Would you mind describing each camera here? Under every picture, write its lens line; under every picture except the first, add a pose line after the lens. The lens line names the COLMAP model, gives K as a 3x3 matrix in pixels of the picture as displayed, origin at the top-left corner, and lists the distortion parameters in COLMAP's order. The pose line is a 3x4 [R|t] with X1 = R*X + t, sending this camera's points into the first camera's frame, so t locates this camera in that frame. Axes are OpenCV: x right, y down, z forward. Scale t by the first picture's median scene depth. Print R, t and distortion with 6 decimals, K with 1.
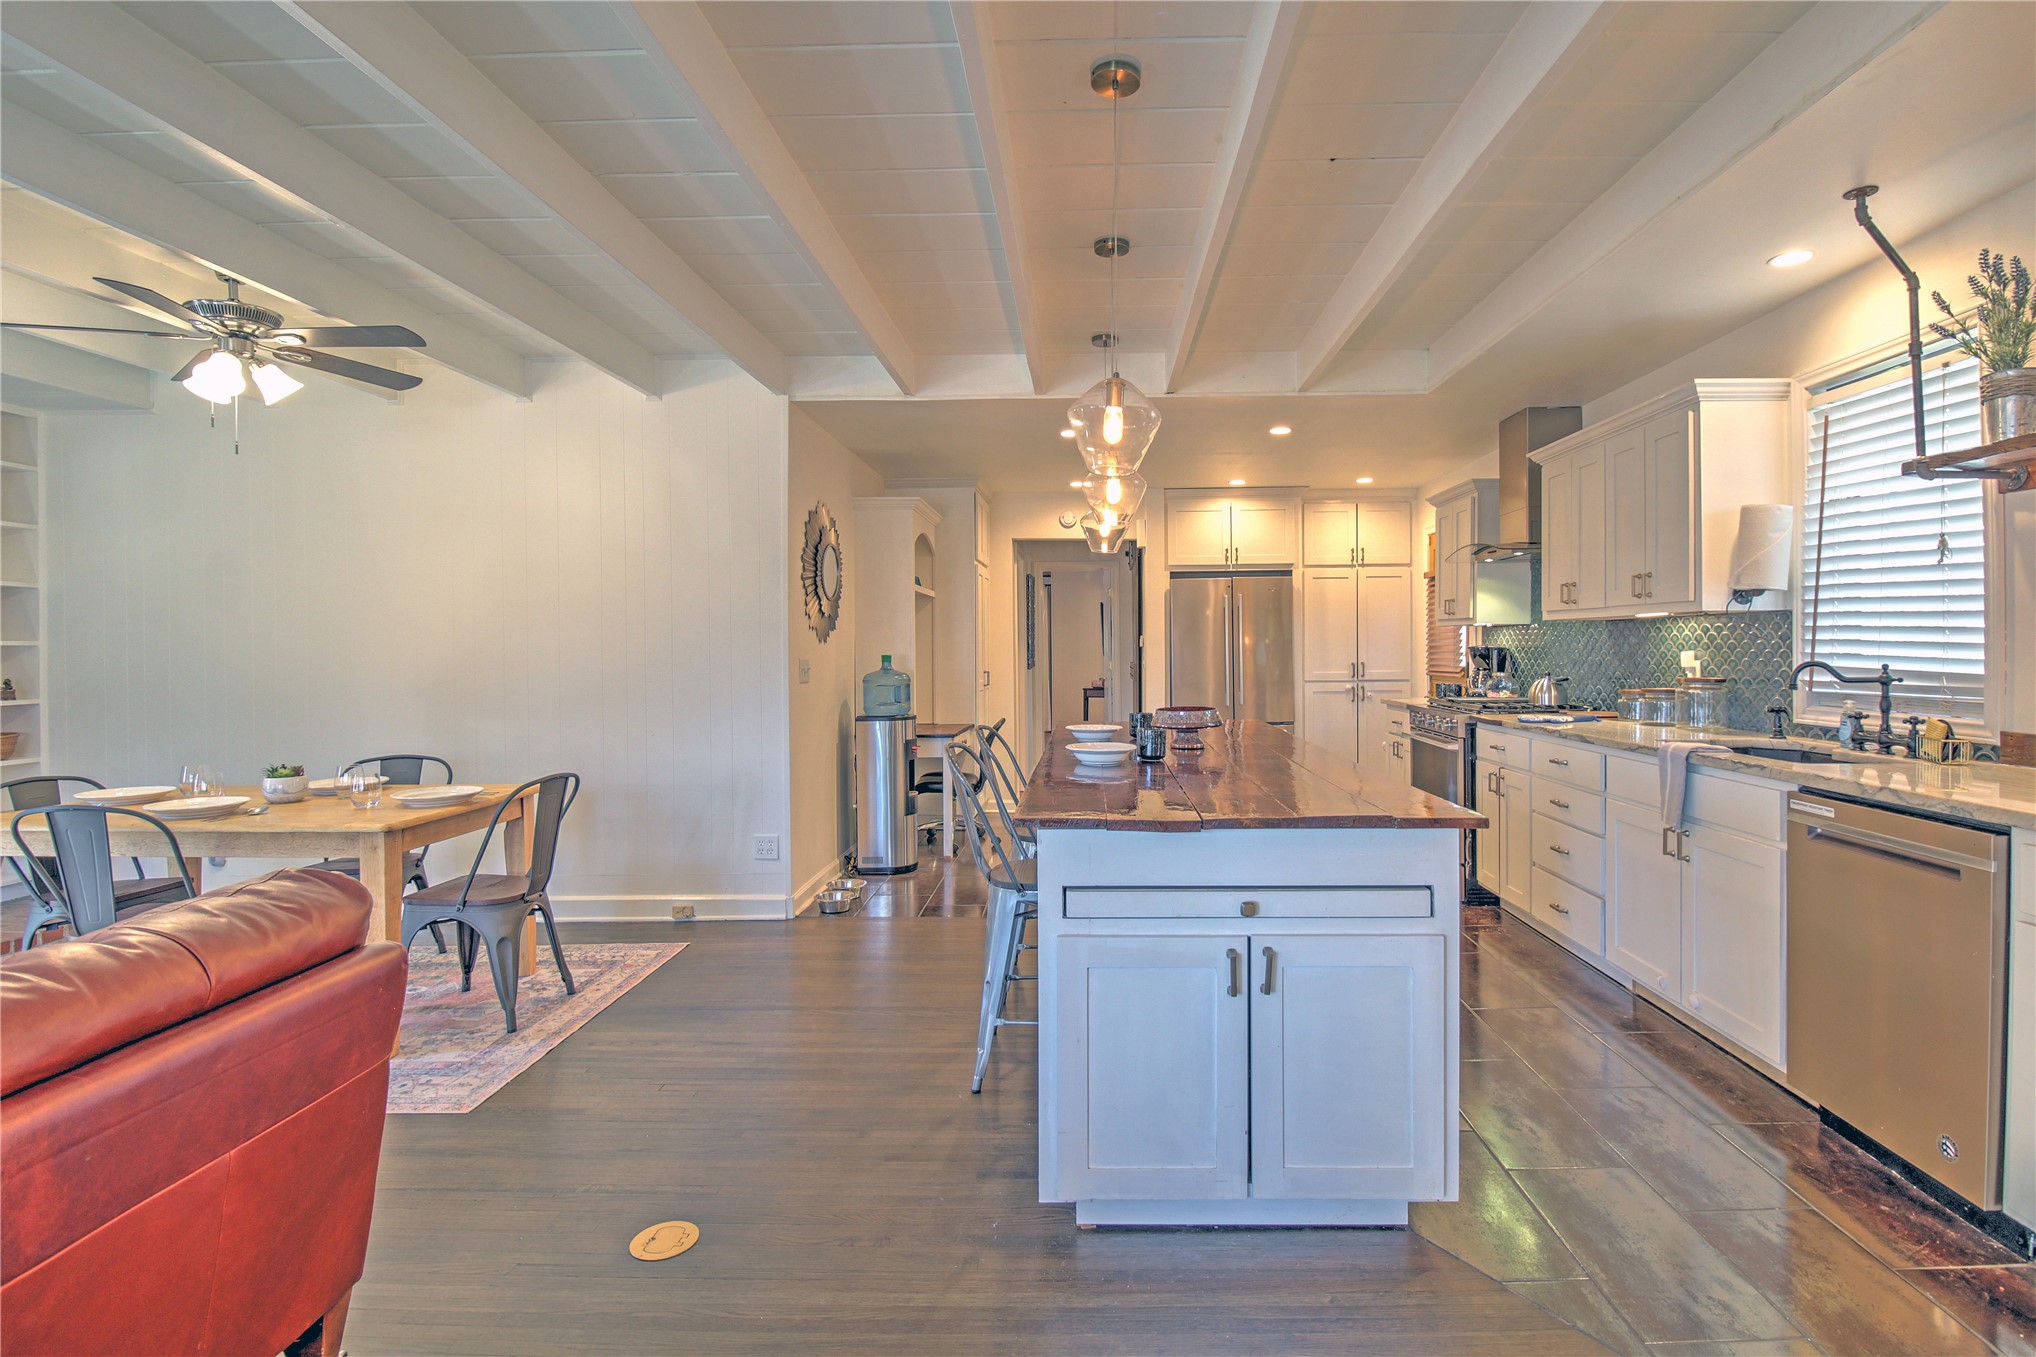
lens RADIAL K [[970.4, 0, 1082.3], [0, 970.4, 657.0], [0, 0, 1]] dist [0.000830, -0.016989]
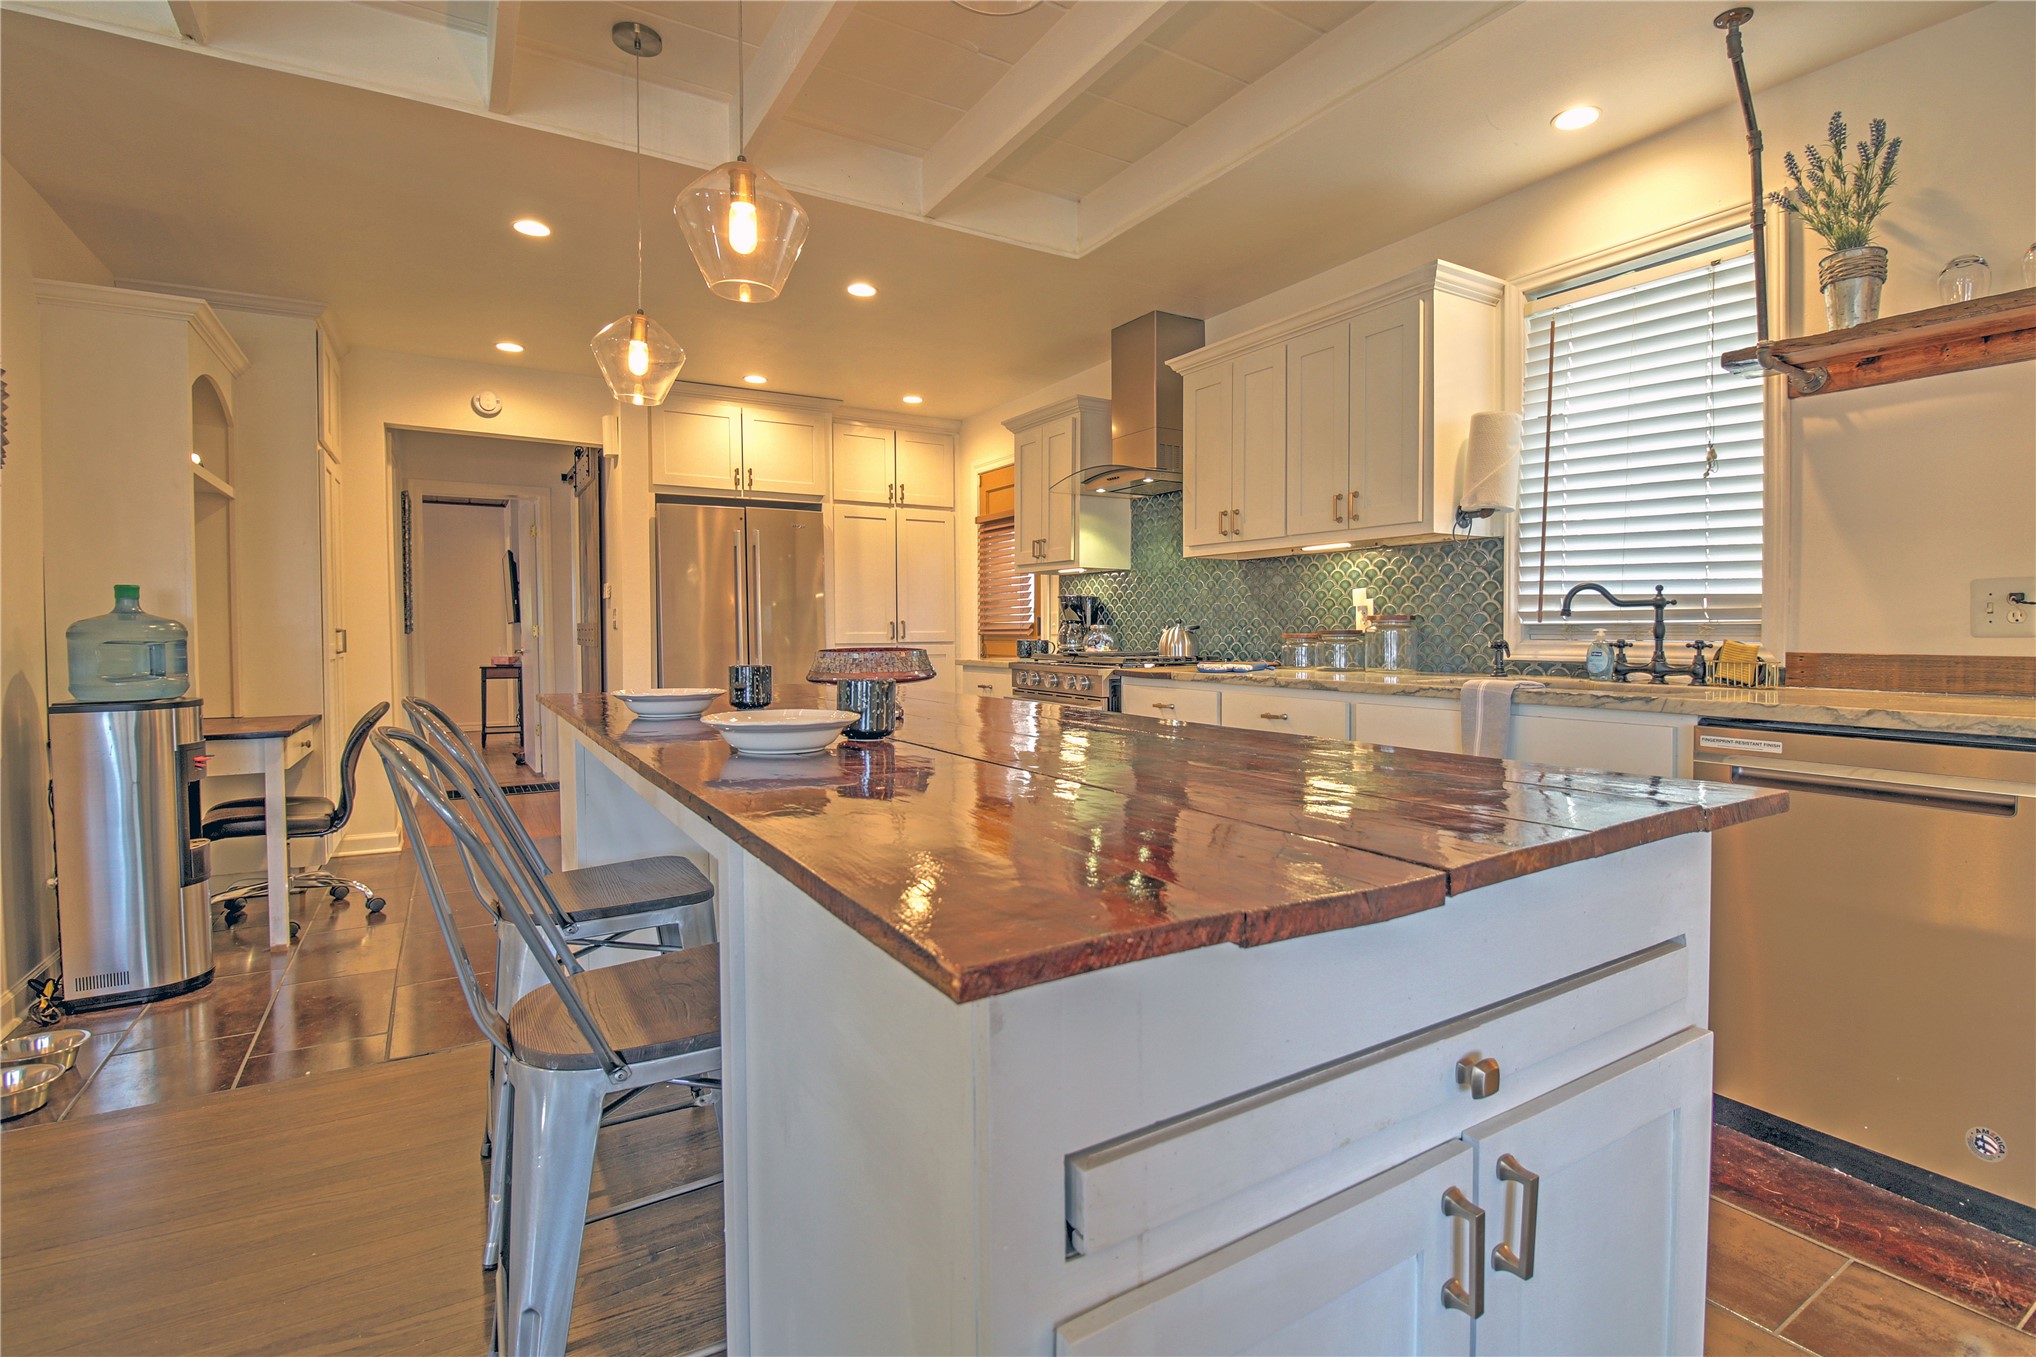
lens RADIAL K [[977.1, 0, 1096.0], [0, 977.1, 655.8], [0, 0, 1]] dist [0.002239, -0.011180]
pose [[0.826045, -0.011479, 0.563487, -0.097340], [0.002876, 0.999865, 0.016153, 0.043693], [-0.563596, -0.011722, 0.825967, 0.410157]]
